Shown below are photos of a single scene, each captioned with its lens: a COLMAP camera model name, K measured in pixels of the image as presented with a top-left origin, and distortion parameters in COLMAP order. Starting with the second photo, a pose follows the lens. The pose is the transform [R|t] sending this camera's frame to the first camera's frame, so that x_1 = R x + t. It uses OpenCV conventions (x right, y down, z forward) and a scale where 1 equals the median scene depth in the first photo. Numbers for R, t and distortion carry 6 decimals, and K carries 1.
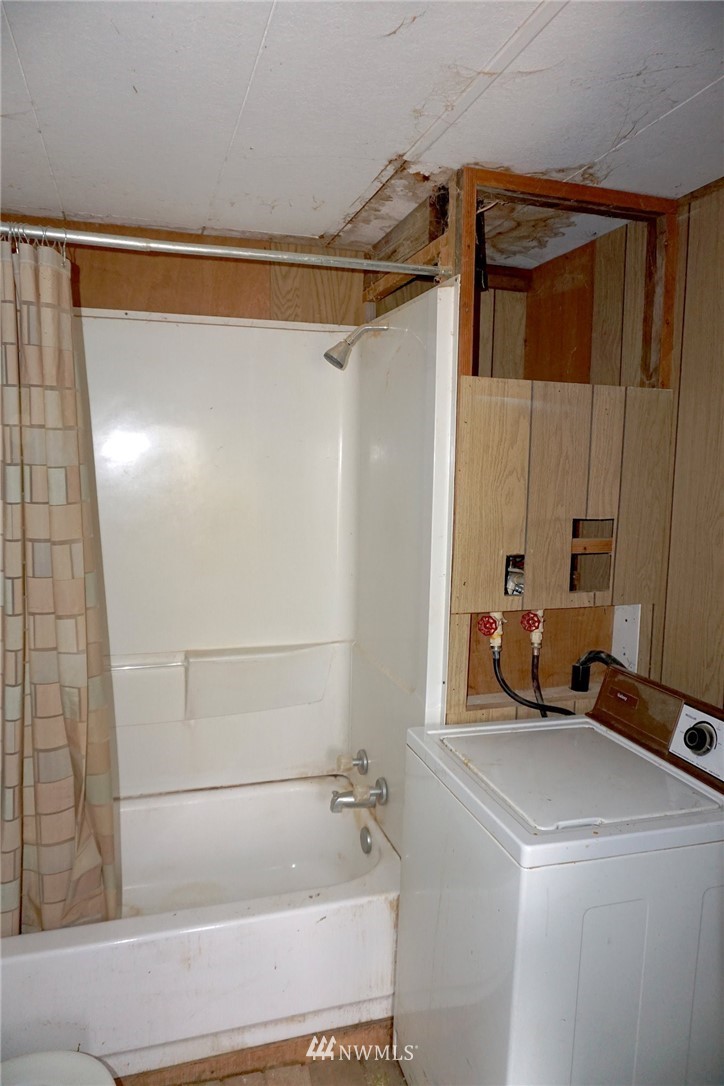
lens RADIAL K [[724.8, 0, 362.0], [0, 724.8, 543.0], [0, 0, 1]] dist [-0.030817, 0.003741]
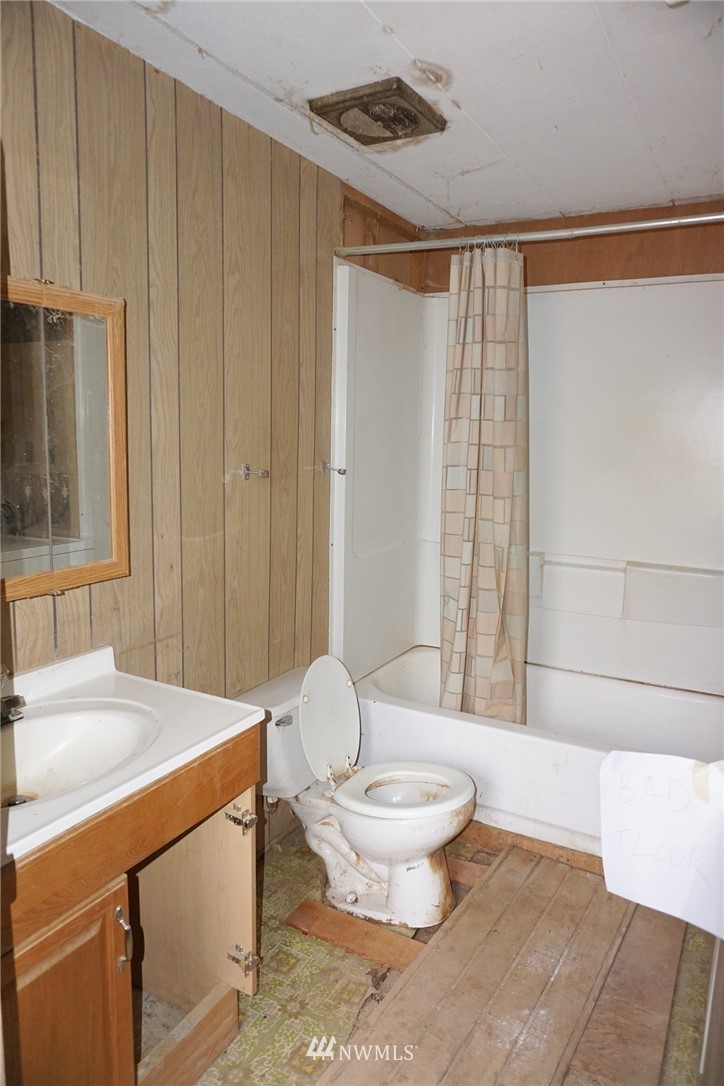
lens RADIAL K [[724.8, 0, 362.0], [0, 724.8, 543.0], [0, 0, 1]] dist [-0.030817, 0.003741]
pose [[0.692912, 0.111528, -0.712345, 0.460427], [-0.089132, 0.993636, 0.068868, 0.115659], [0.715492, 0.015773, 0.698443, -0.237508]]
